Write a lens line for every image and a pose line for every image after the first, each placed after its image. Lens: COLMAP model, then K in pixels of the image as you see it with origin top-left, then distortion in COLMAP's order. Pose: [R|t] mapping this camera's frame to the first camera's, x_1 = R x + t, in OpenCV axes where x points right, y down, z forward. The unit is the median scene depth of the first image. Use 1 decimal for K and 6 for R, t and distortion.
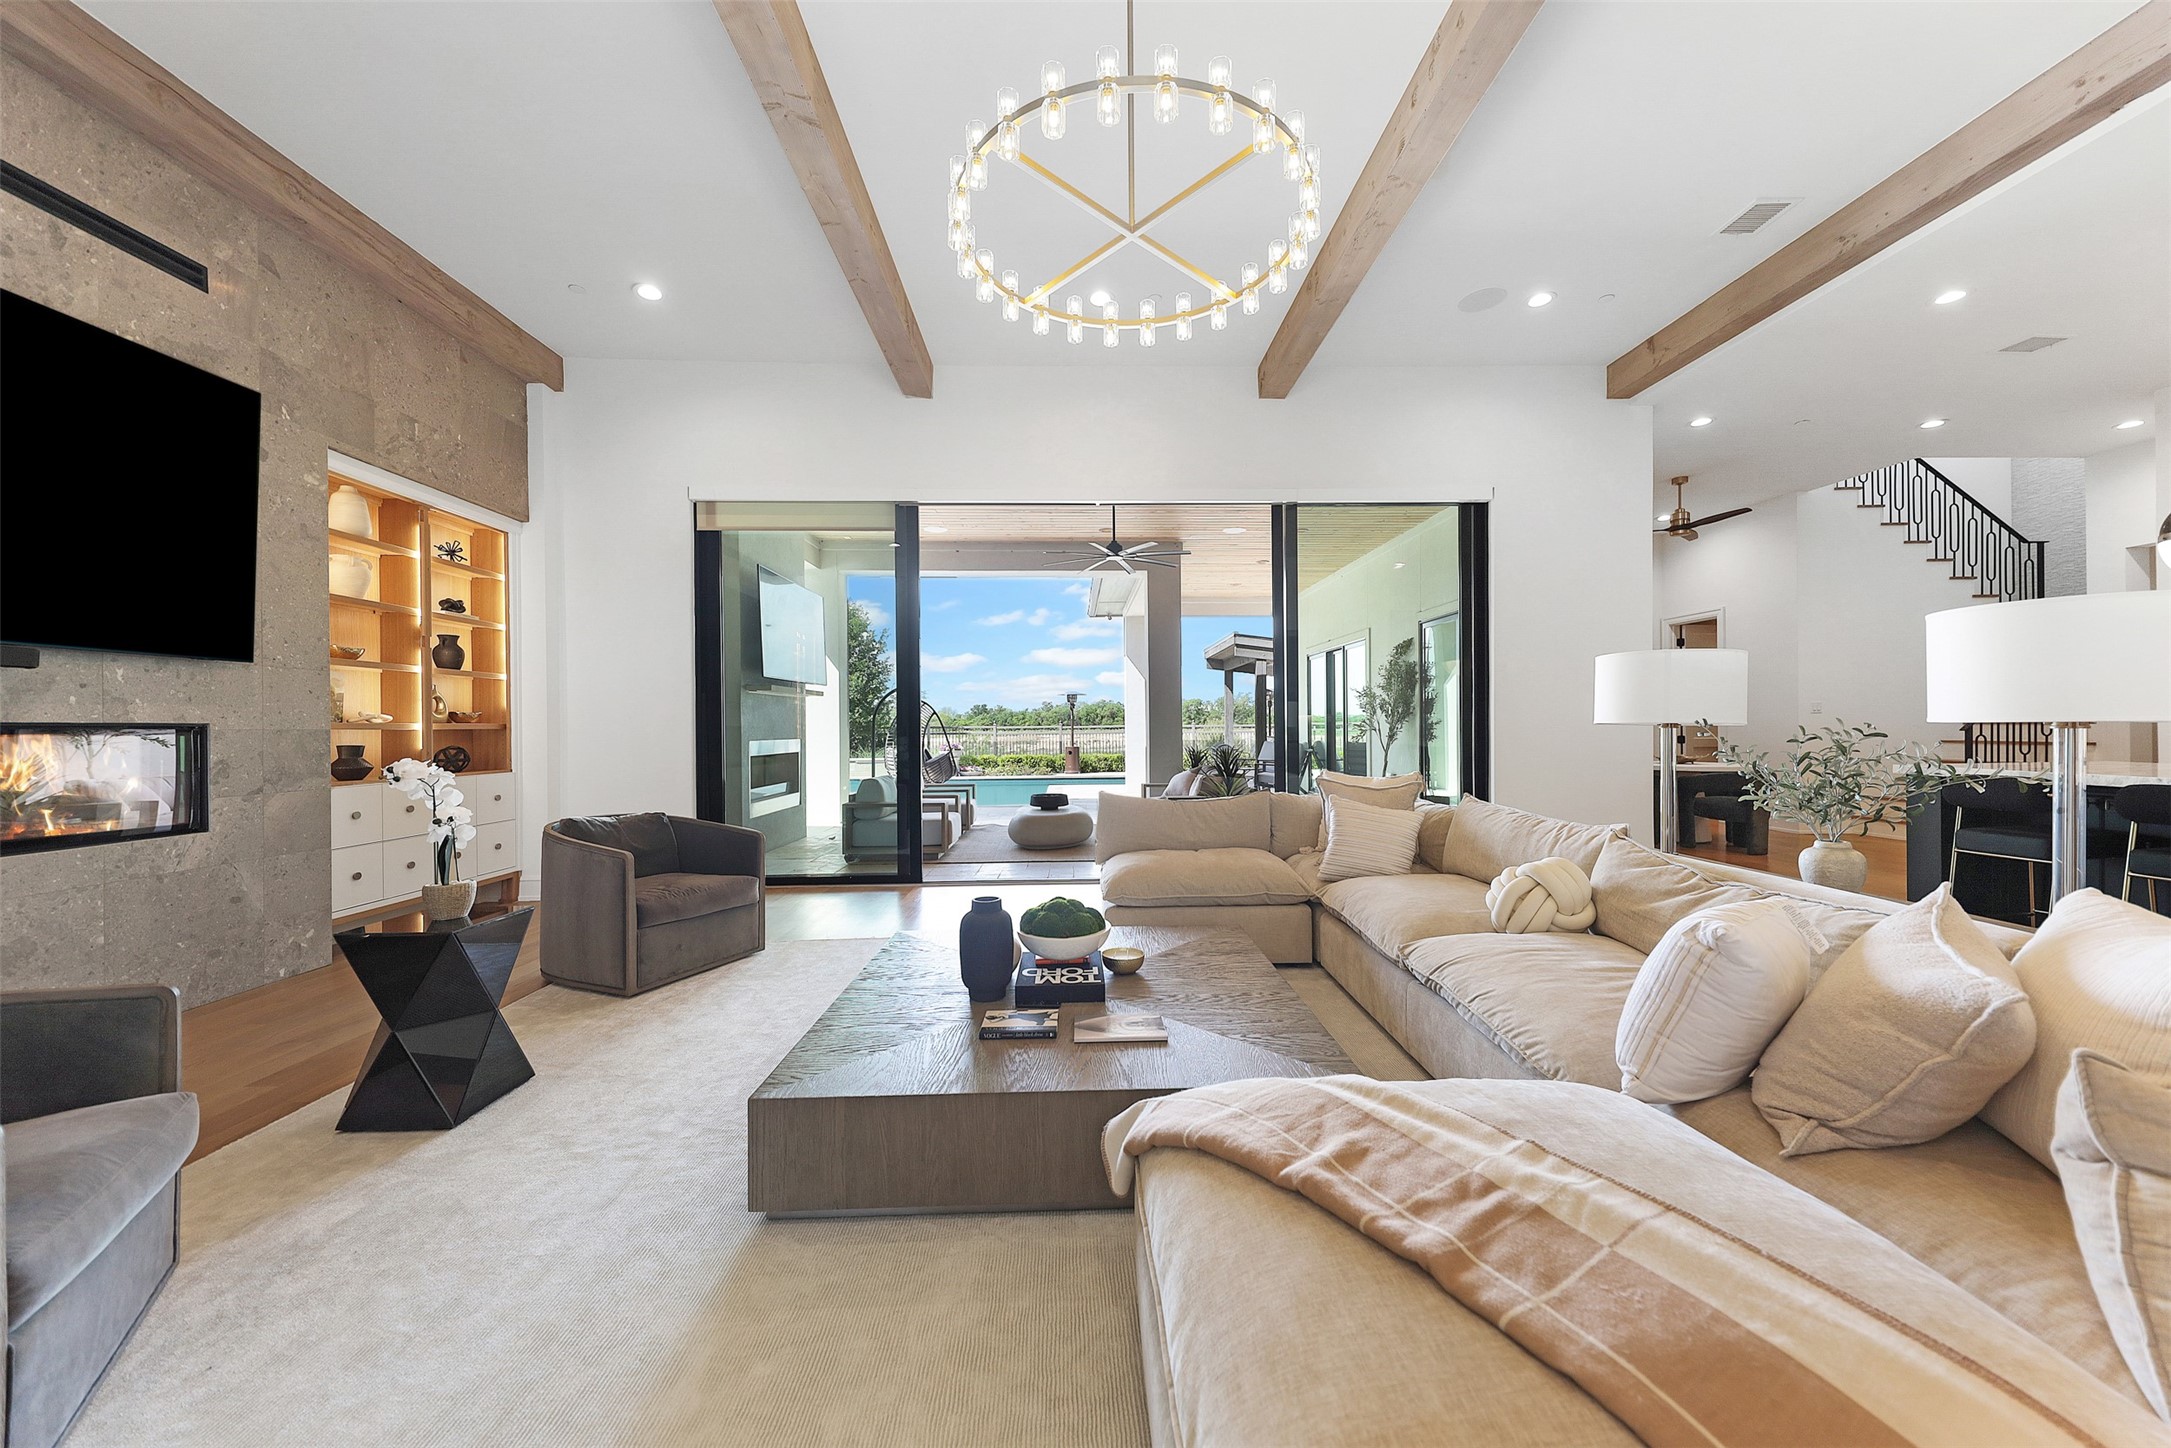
lens RADIAL K [[761.8, 0, 1089.8], [0, 761.8, 732.2], [0, 0, 1]] dist [0.005680, -0.000166]
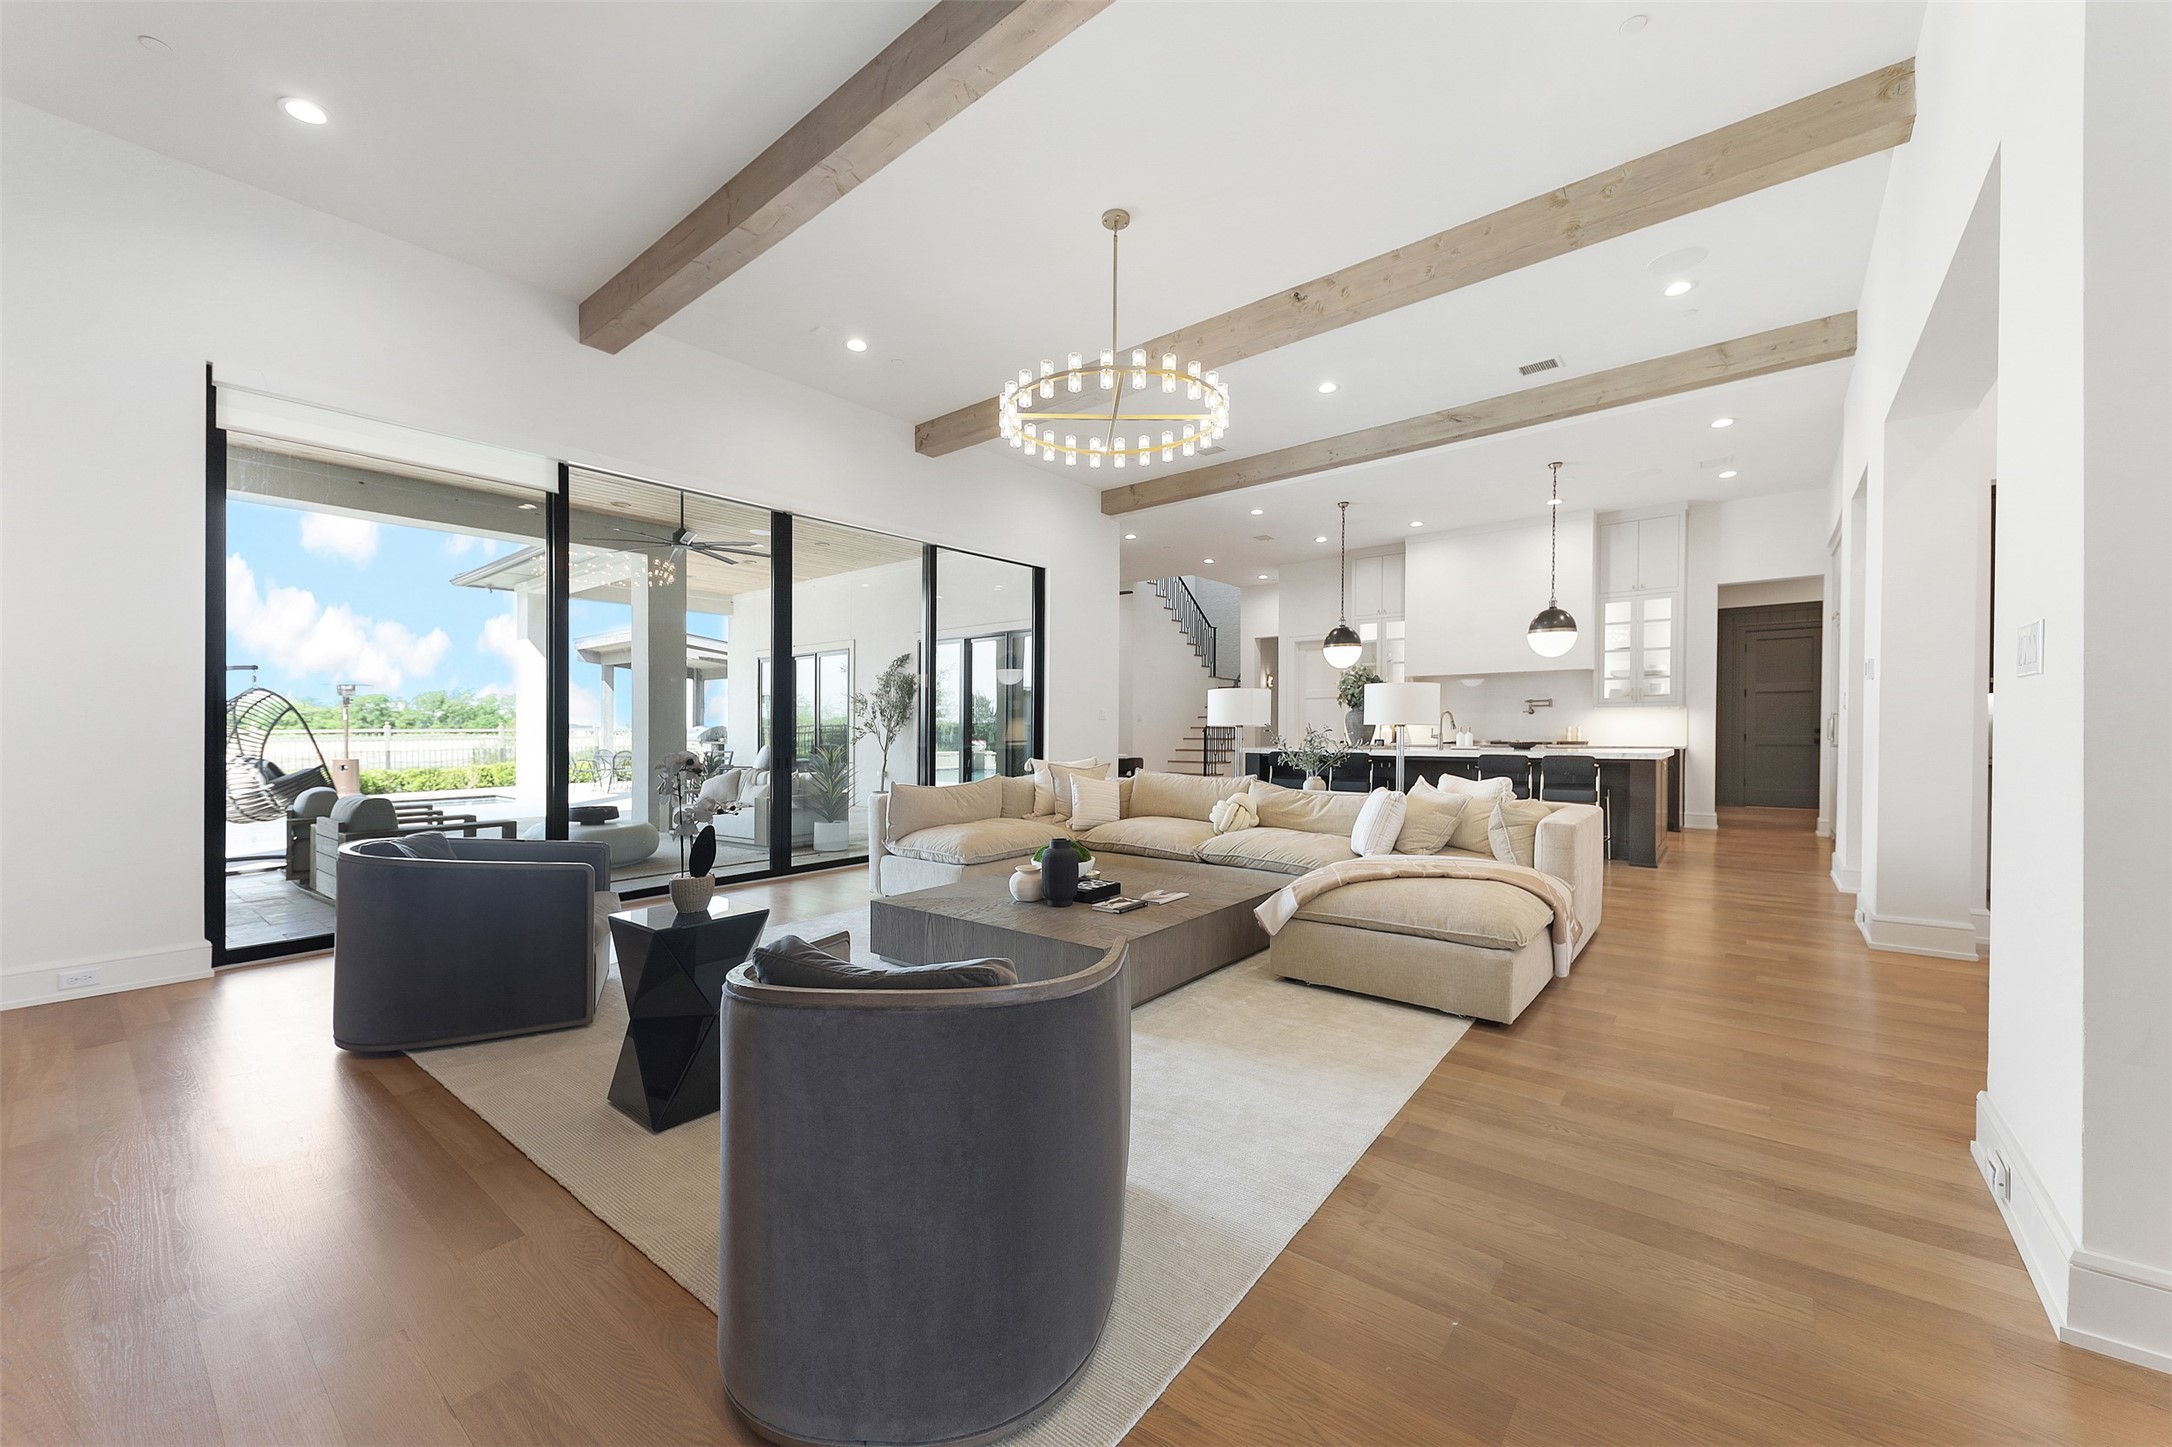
lens RADIAL K [[803.7, 0, 1086.0], [0, 803.7, 723.5], [0, 0, 1]] dist [0.000555, -0.000151]
pose [[0.658233, 0.007149, 0.752781, -0.584301], [0.007749, 0.999838, -0.016270, 0.010045], [-0.752775, 0.016543, 0.658070, -0.021557]]
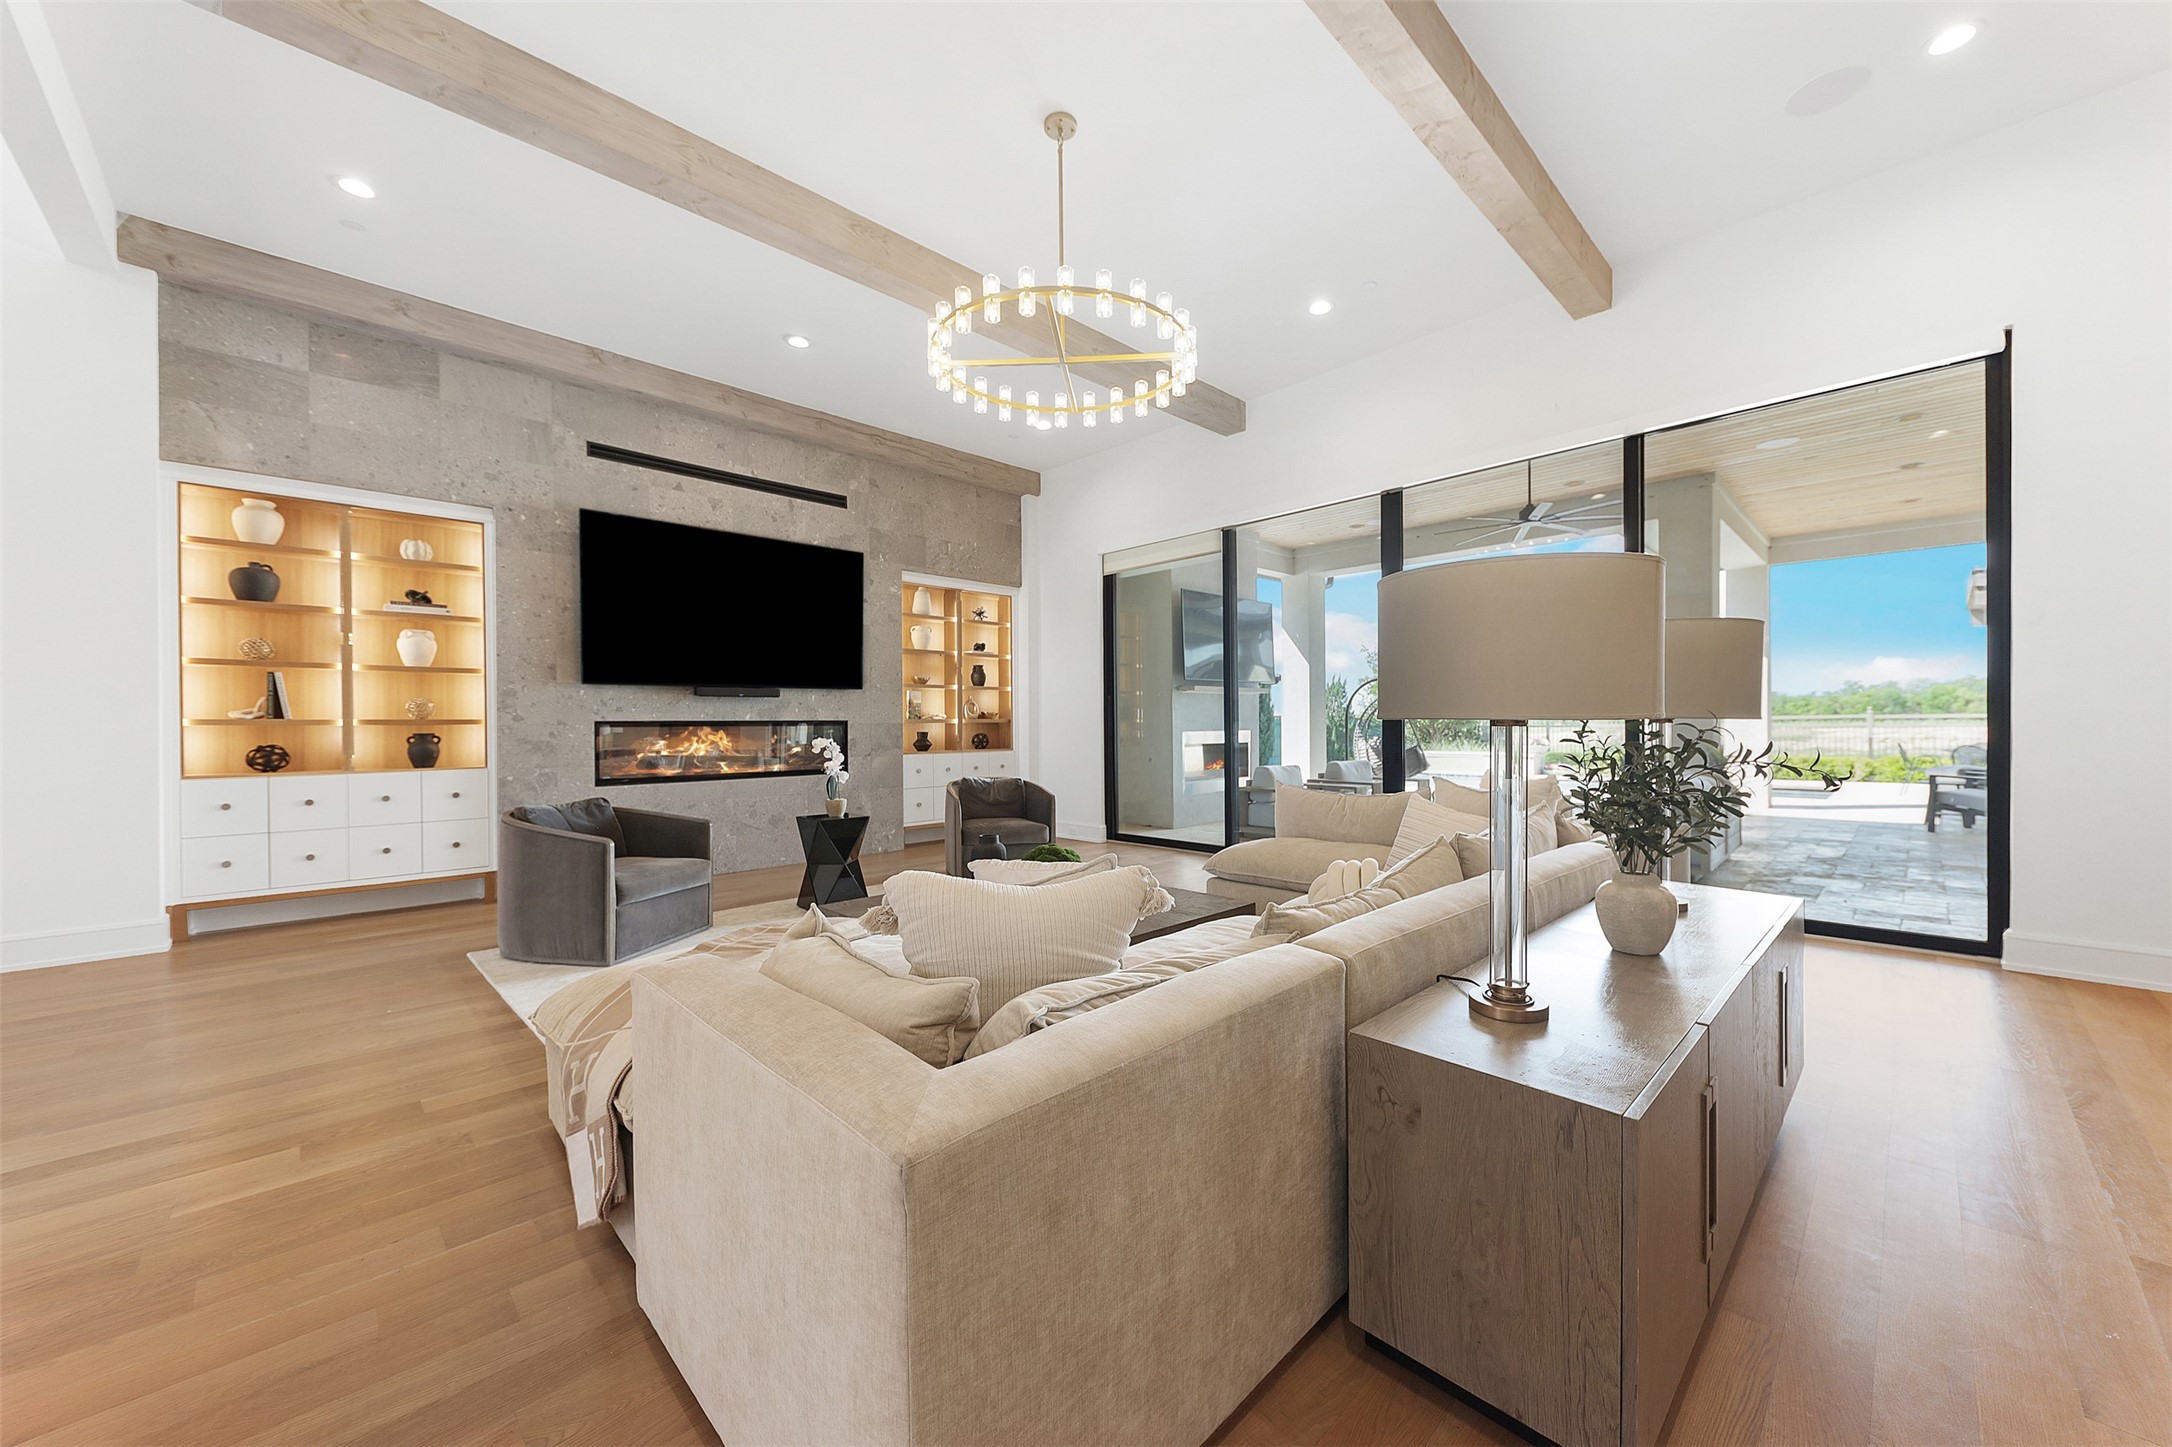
lens RADIAL K [[796.6, 0, 1086.0], [0, 796.6, 723.5], [0, 0, 1]] dist [0.077024, -0.000002]
pose [[0.669690, 0.004994, -0.742624, 0.596468], [-0.004890, 0.999985, 0.002314, -0.007437], [0.742625, 0.002082, 0.669705, 0.028140]]
